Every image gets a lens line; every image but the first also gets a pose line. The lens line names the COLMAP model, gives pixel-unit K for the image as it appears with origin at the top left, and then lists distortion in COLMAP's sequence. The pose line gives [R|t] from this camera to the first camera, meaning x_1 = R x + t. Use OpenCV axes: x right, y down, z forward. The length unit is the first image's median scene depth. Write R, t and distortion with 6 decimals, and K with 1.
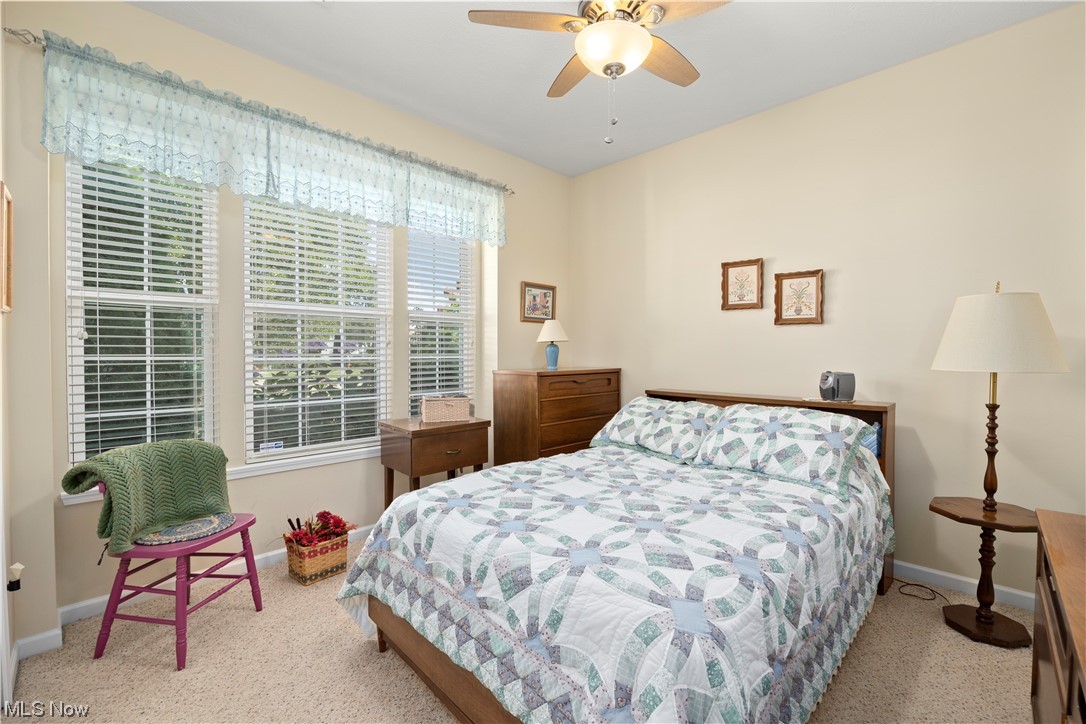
lens RADIAL K [[476.1, 0, 538.6], [0, 476.1, 355.6], [0, 0, 1]] dist [-0.012076, 0.000047]
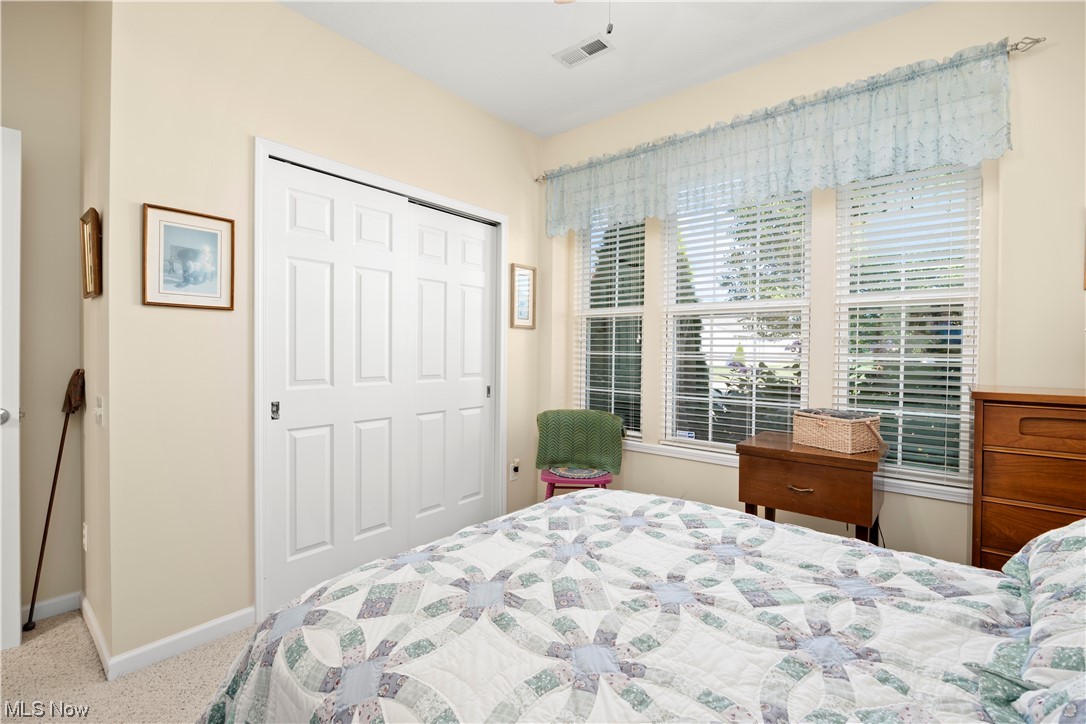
lens RADIAL K [[476.1, 0, 538.6], [0, 476.1, 355.6], [0, 0, 1]] dist [-0.012076, 0.000047]
pose [[0.083027, 0.014079, -0.996448, 0.640999], [-0.014510, 0.999811, 0.012918, -0.004052], [0.996442, 0.013386, 0.083215, 0.693010]]
